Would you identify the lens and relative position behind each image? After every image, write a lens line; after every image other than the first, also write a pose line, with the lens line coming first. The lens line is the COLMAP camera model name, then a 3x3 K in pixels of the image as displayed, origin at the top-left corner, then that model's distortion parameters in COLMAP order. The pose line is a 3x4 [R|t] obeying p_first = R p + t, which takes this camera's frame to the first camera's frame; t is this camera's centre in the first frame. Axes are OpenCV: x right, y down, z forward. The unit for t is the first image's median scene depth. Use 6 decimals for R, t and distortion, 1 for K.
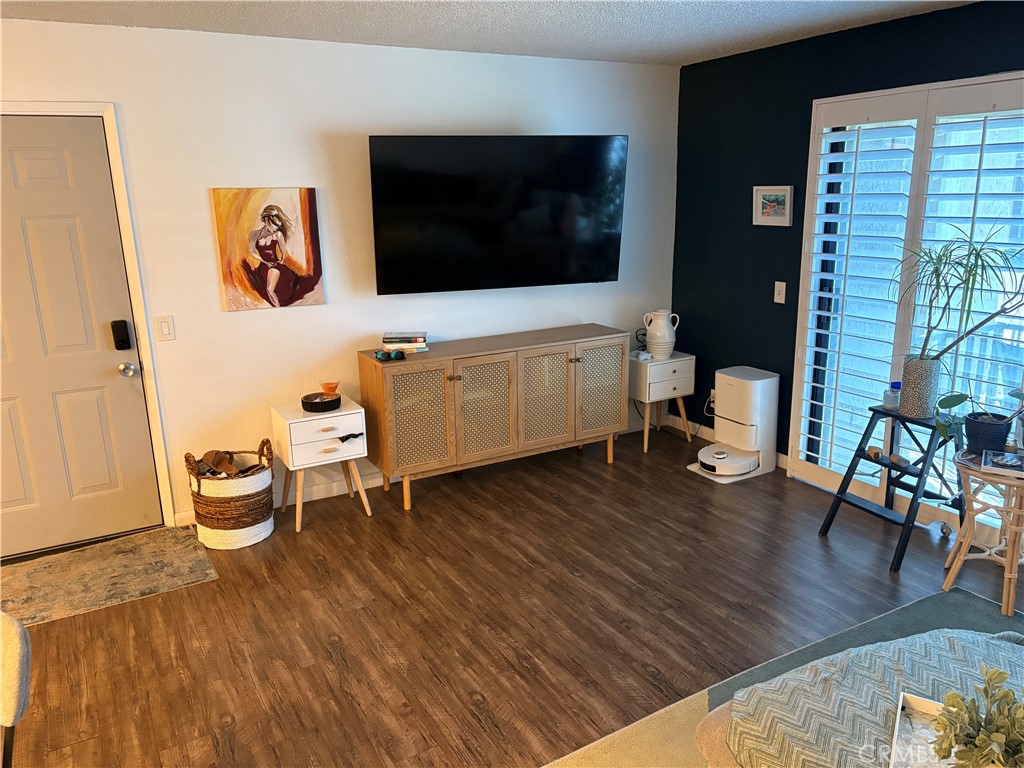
lens RADIAL K [[769.9, 0, 507.3], [0, 769.9, 382.9], [0, 0, 1]] dist [0.047974, -0.047901]
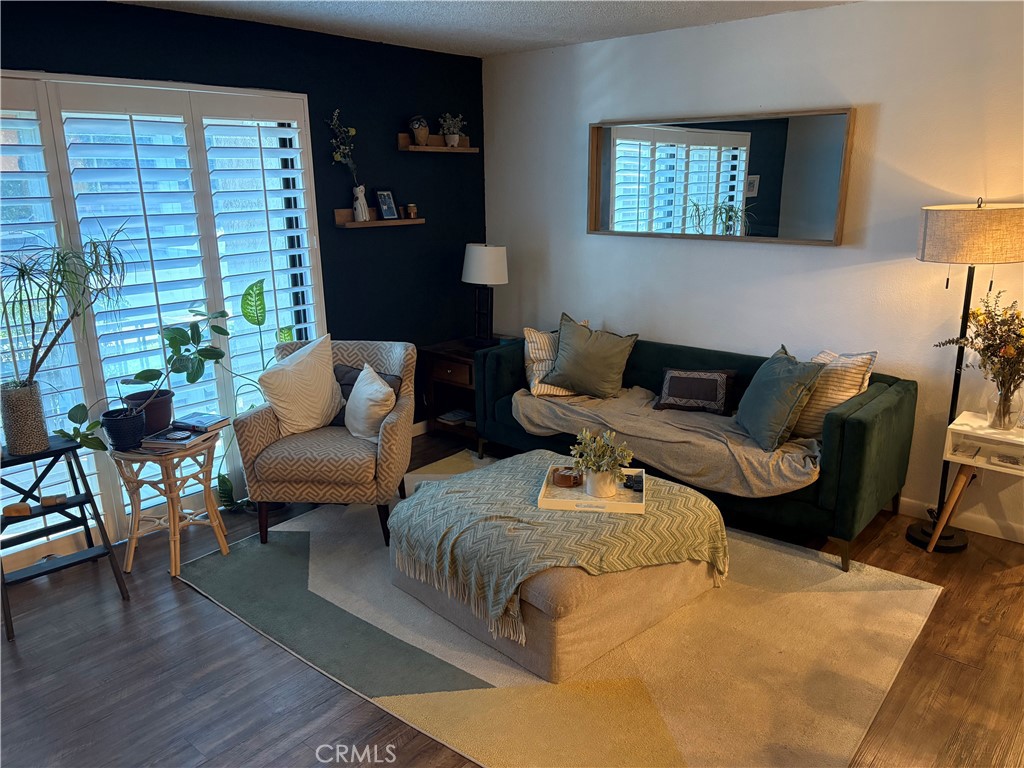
lens RADIAL K [[769.9, 0, 506.5], [0, 769.9, 383.8], [0, 0, 1]] dist [0.047974, -0.047901]
pose [[-0.339825, -0.226095, 0.912907, -0.622372], [0.243673, 0.916361, 0.317656, -0.250049], [-0.908374, 0.330398, -0.256309, 1.032335]]
